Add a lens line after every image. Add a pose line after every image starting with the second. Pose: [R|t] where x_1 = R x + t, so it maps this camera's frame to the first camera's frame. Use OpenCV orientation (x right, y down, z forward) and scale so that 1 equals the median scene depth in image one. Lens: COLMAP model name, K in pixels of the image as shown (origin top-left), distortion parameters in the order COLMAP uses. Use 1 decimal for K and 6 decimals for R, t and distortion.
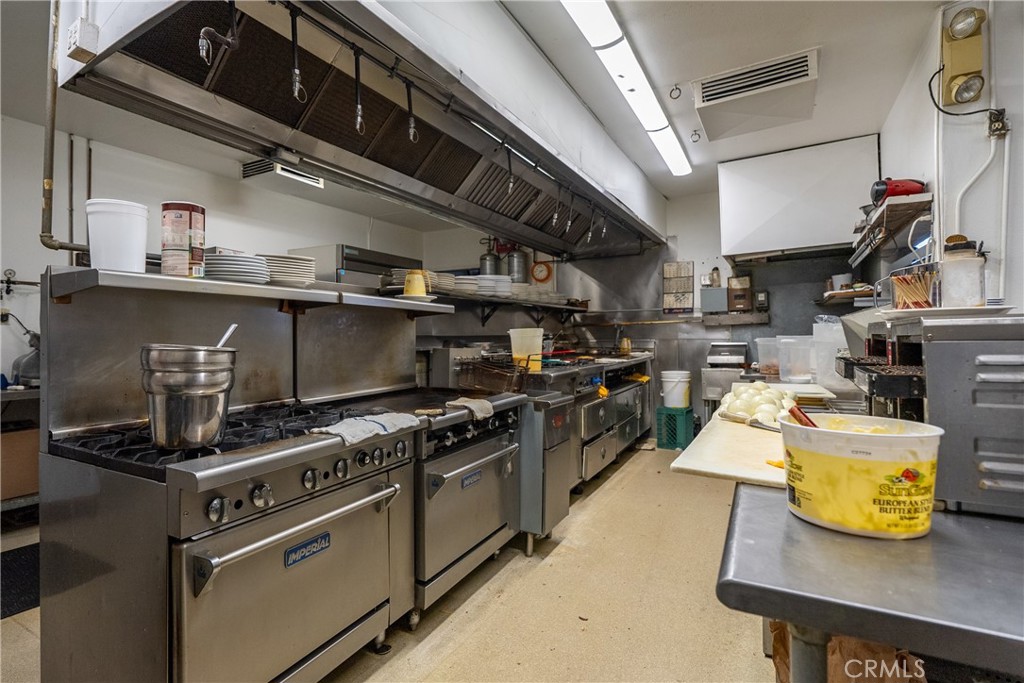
lens RADIAL K [[468.1, 0, 512.0], [0, 468.1, 341.5], [0, 0, 1]] dist [0.000903, 0.000479]
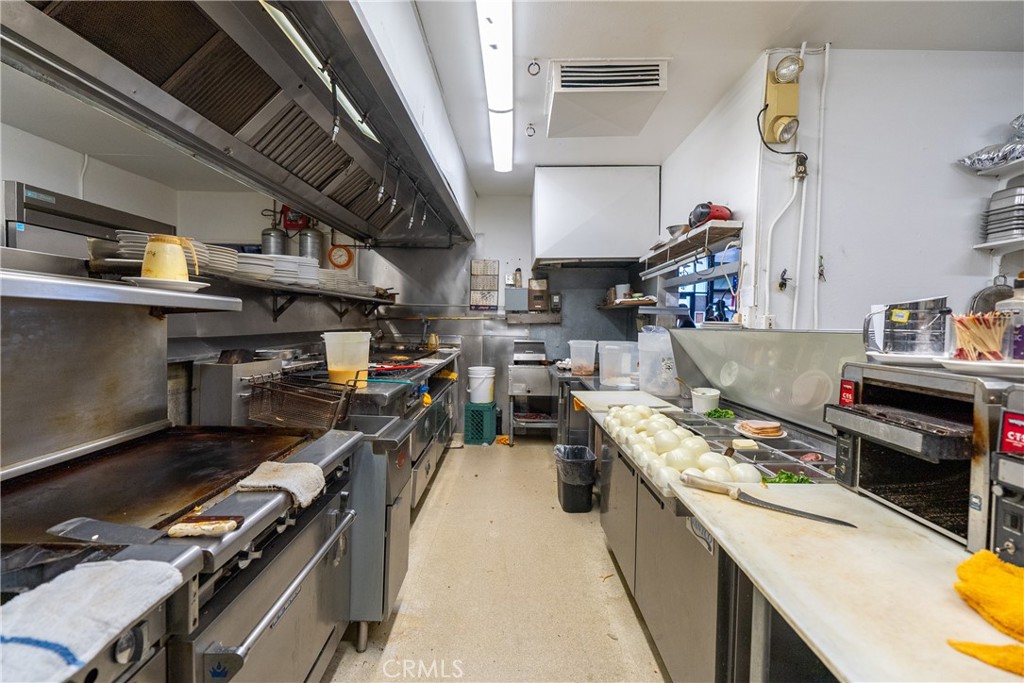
lens RADIAL K [[443.6, 0, 513.7], [0, 443.6, 346.5], [0, 0, 1]] dist [-0.004677, 0.000310]
pose [[0.893604, 0.006457, 0.448810, -0.037082], [-0.023425, 0.999205, 0.032265, -0.023798], [-0.448244, -0.039345, 0.893045, 0.172700]]
